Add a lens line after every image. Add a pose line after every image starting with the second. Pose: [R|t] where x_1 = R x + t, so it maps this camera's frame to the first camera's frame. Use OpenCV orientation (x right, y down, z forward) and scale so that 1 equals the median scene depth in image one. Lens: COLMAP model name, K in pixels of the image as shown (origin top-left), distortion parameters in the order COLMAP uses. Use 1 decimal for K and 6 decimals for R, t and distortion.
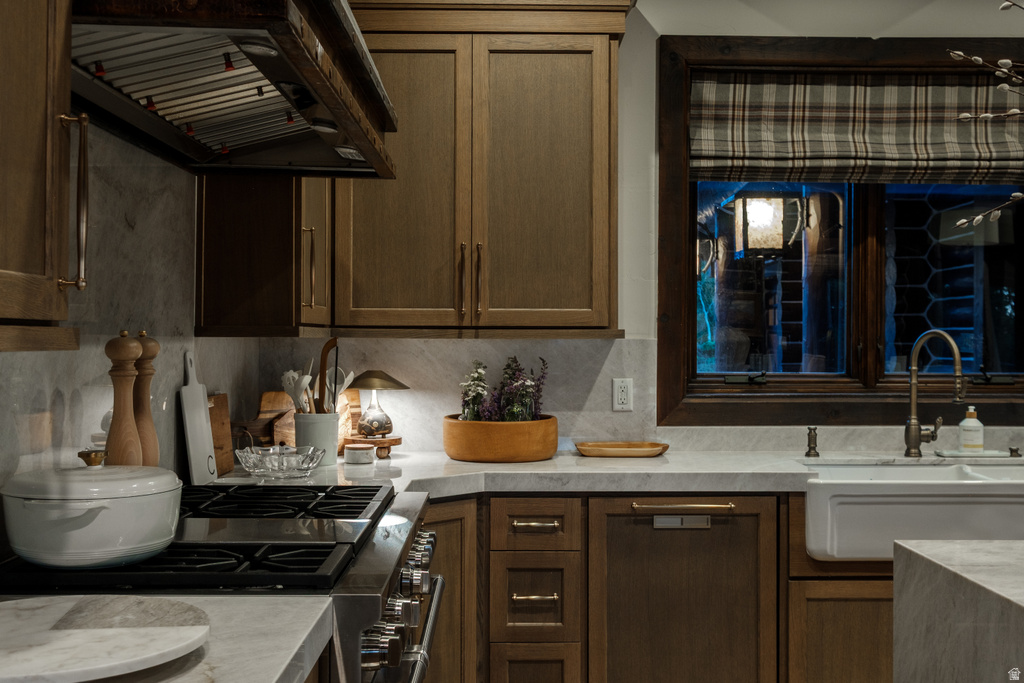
lens RADIAL K [[1146.0, 0, 517.3], [0, 1146.0, 339.4], [0, 0, 1]] dist [-0.053649, 0.239473]
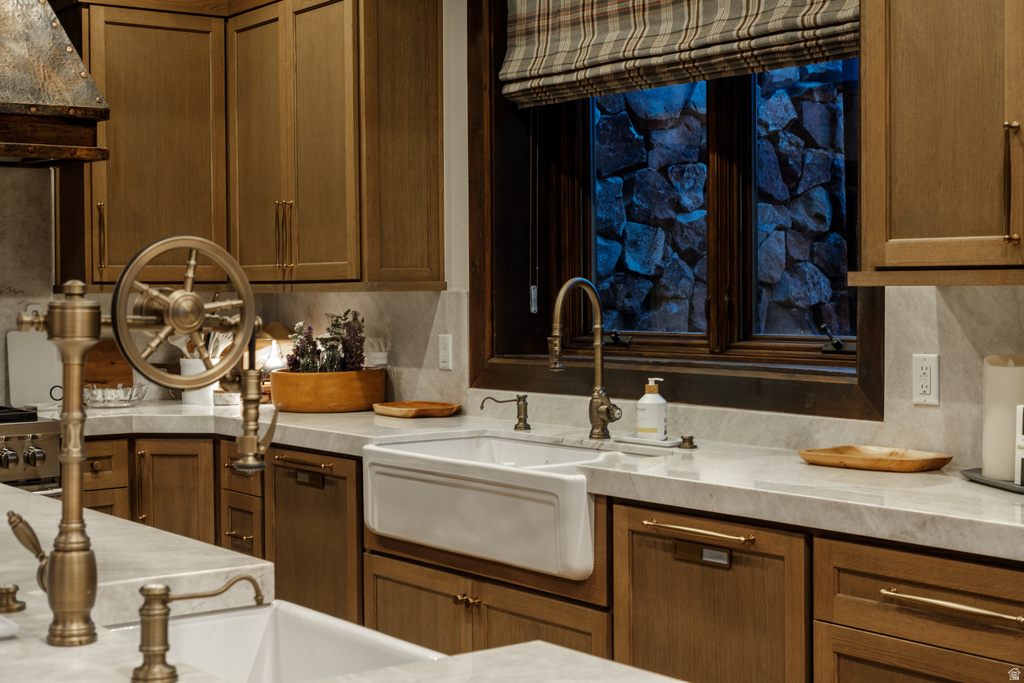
lens RADIAL K [[1534.4, 0, 512.0], [0, 1534.4, 341.5], [0, 0, 1]] dist [-0.032720, -0.009369]
pose [[0.587222, 0.019986, -0.809179, 1.136053], [0.008248, 0.999495, 0.030672, 0.002420], [0.809384, -0.024685, 0.586761, 0.321136]]
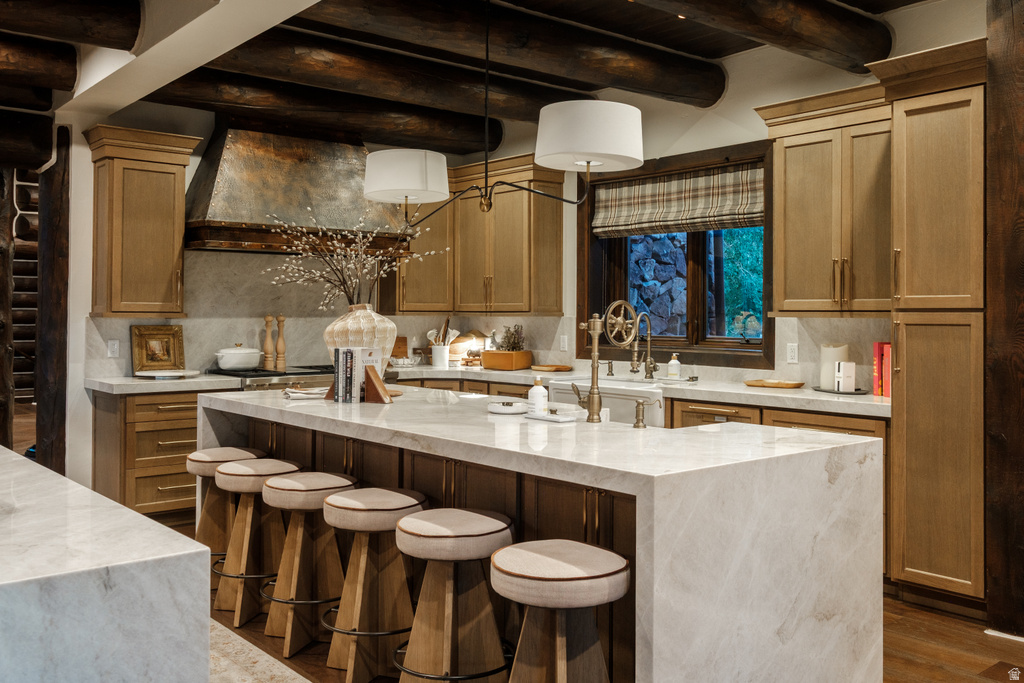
lens RADIAL K [[902.0, 0, 509.2], [0, 902.0, 308.0], [0, 0, 1]] dist [-0.002290, -0.000661]
pose [[0.638842, -0.005970, -0.769315, 1.323650], [-0.003525, 0.999937, -0.010687, 0.001317], [0.769330, 0.009539, 0.638780, -0.143468]]
